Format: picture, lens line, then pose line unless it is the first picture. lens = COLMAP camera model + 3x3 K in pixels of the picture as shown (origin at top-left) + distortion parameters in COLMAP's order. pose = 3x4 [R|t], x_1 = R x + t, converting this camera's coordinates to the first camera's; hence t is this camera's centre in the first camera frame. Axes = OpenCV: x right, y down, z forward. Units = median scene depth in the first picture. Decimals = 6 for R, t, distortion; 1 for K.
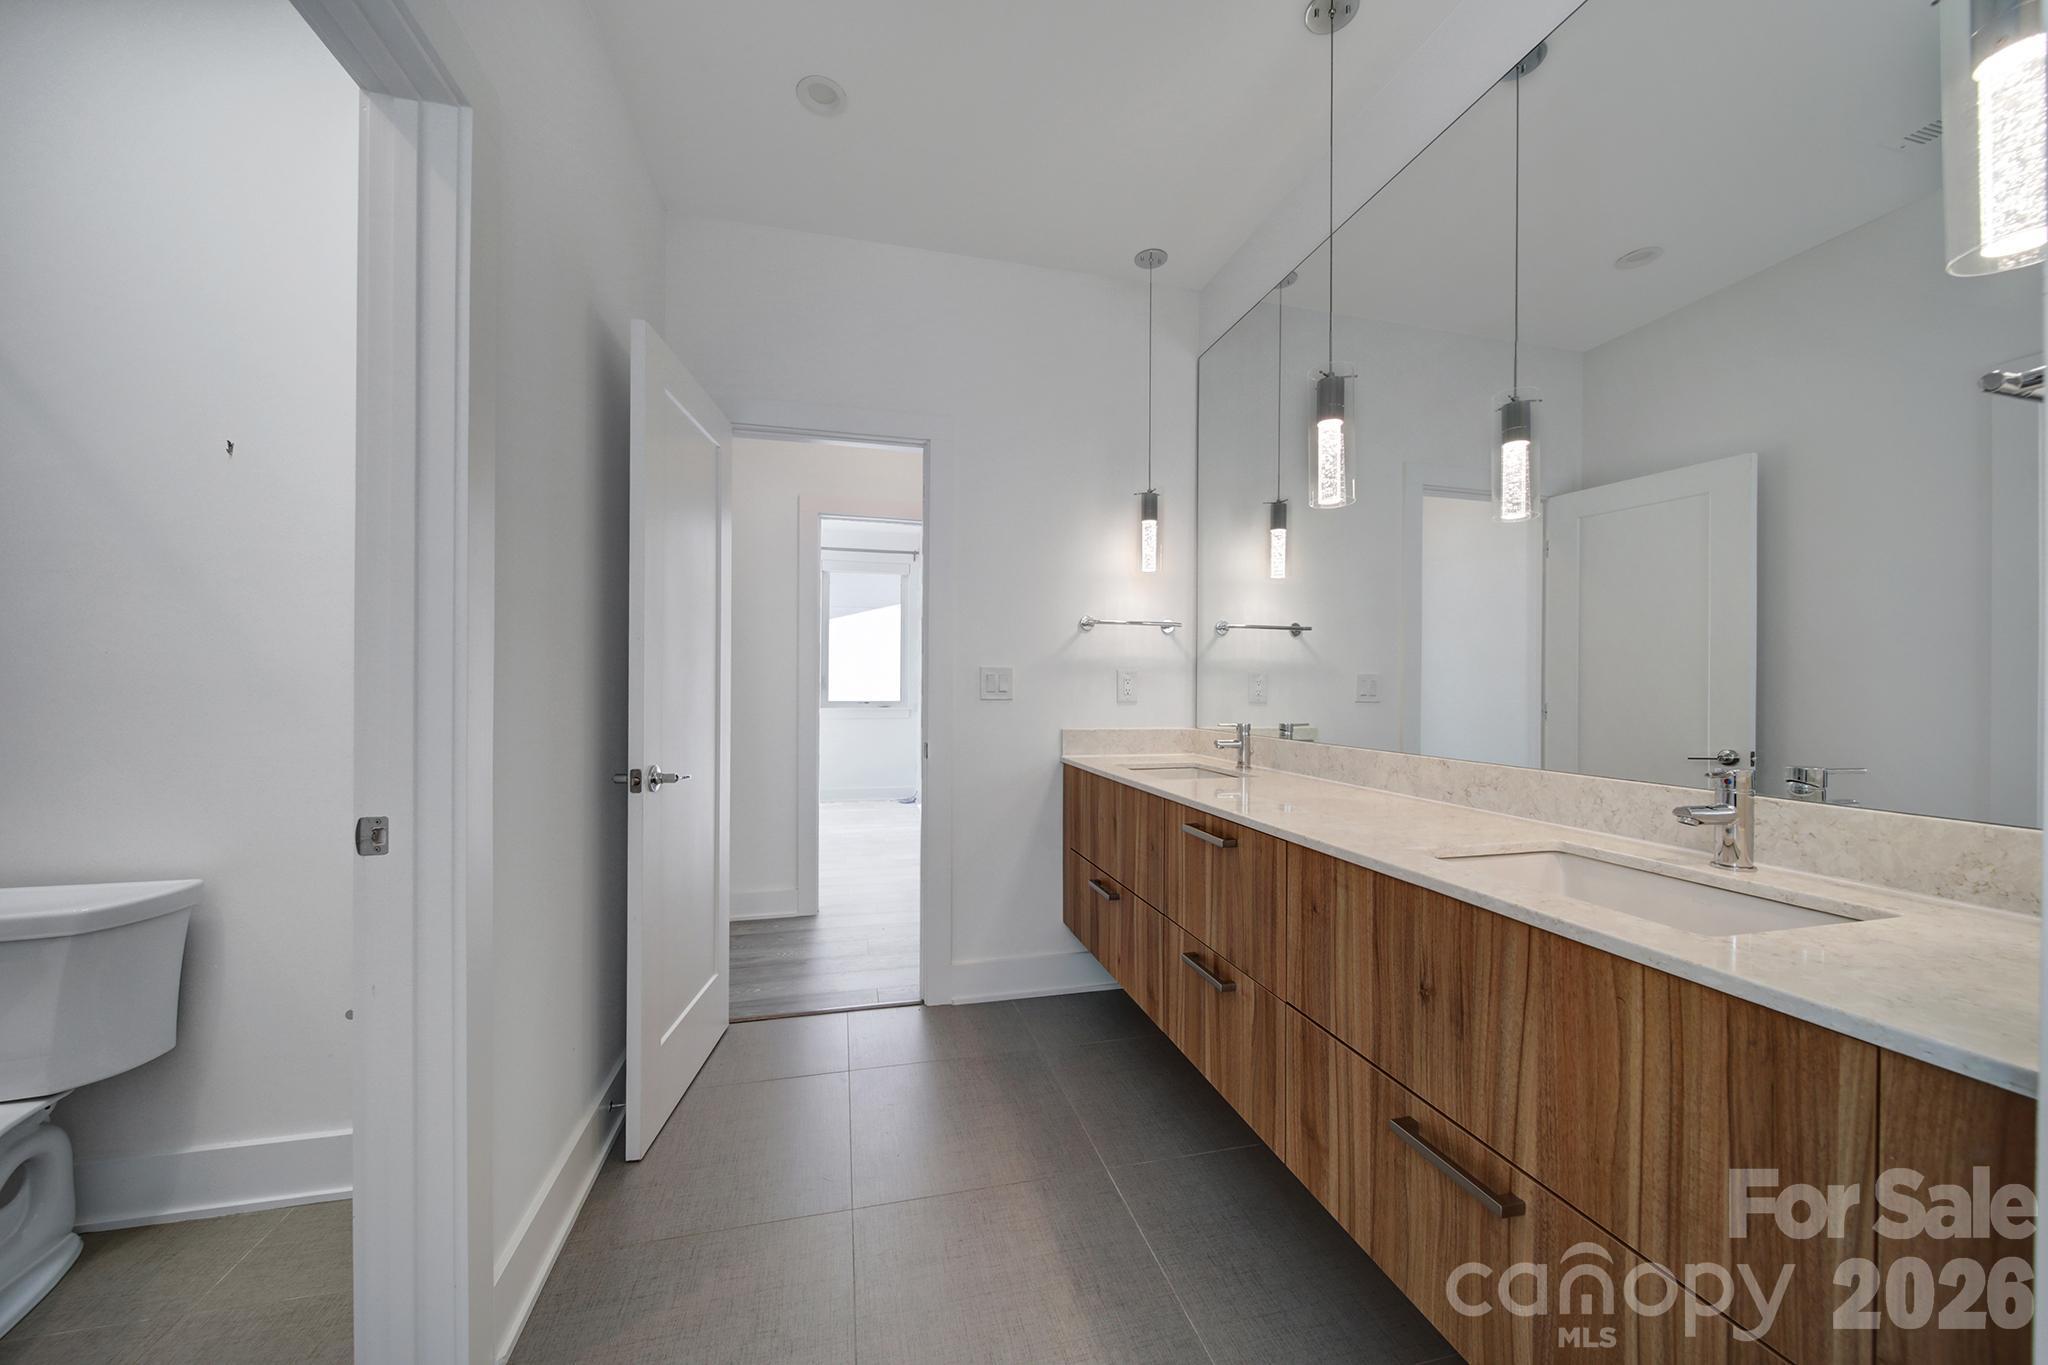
lens RADIAL K [[724.9, 0, 1020.5], [0, 724.9, 682.2], [0, 0, 1]] dist [0.000576, -0.000386]
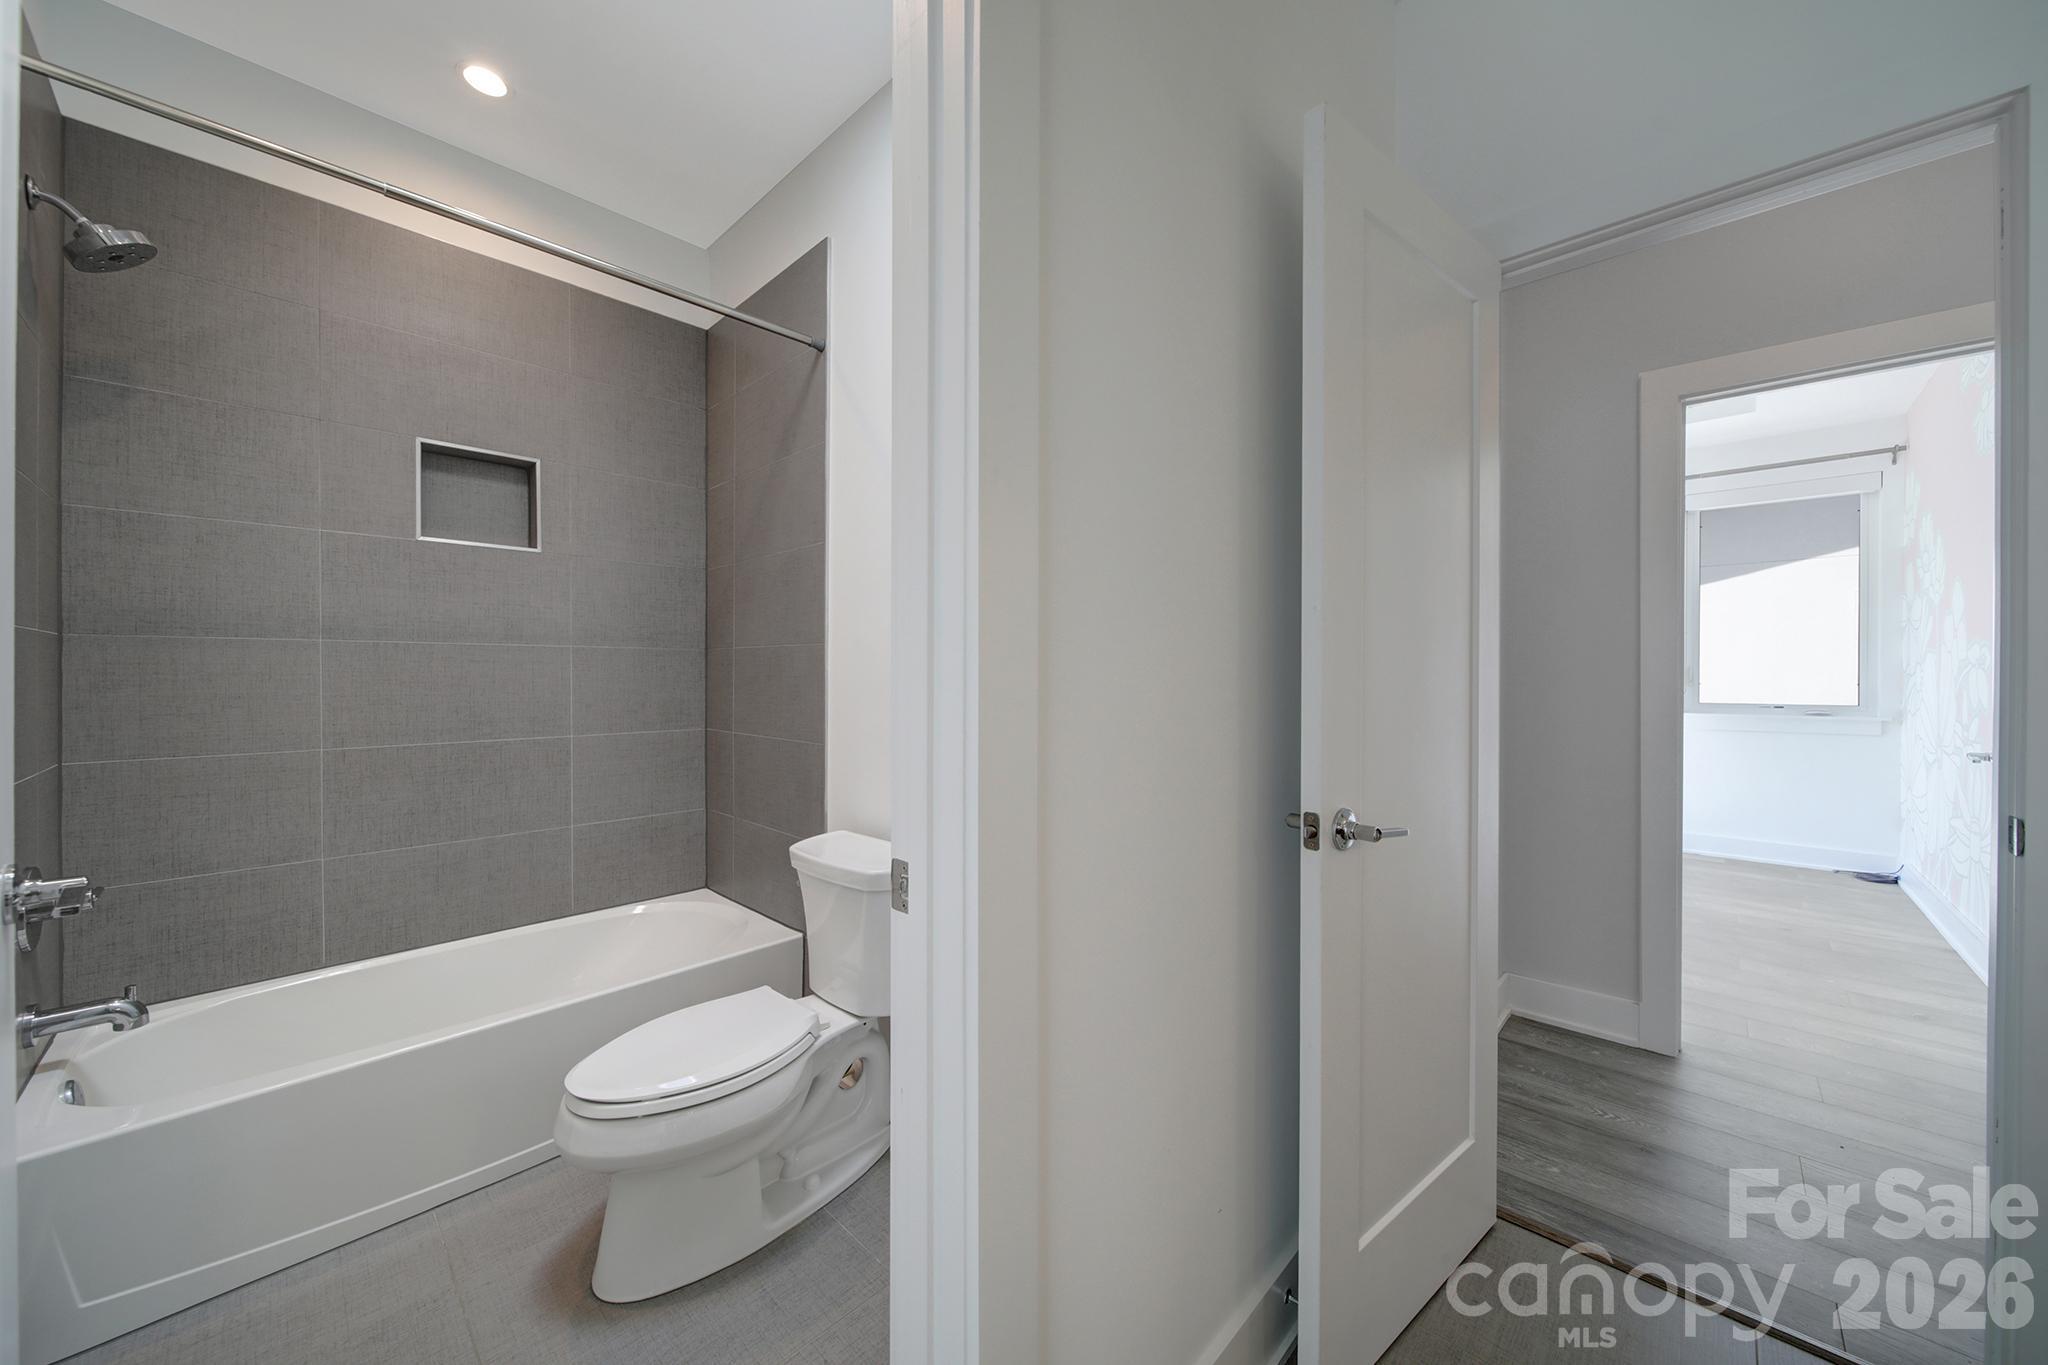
lens RADIAL K [[724.9, 0, 1017.5], [0, 724.9, 674.1], [0, 0, 1]] dist [0.000576, -0.000386]
pose [[0.529267, -0.002537, -0.848452, -0.081649], [0.002053, 0.999996, -0.001709, -0.002118], [0.848453, -0.000837, 0.529270, 0.295383]]
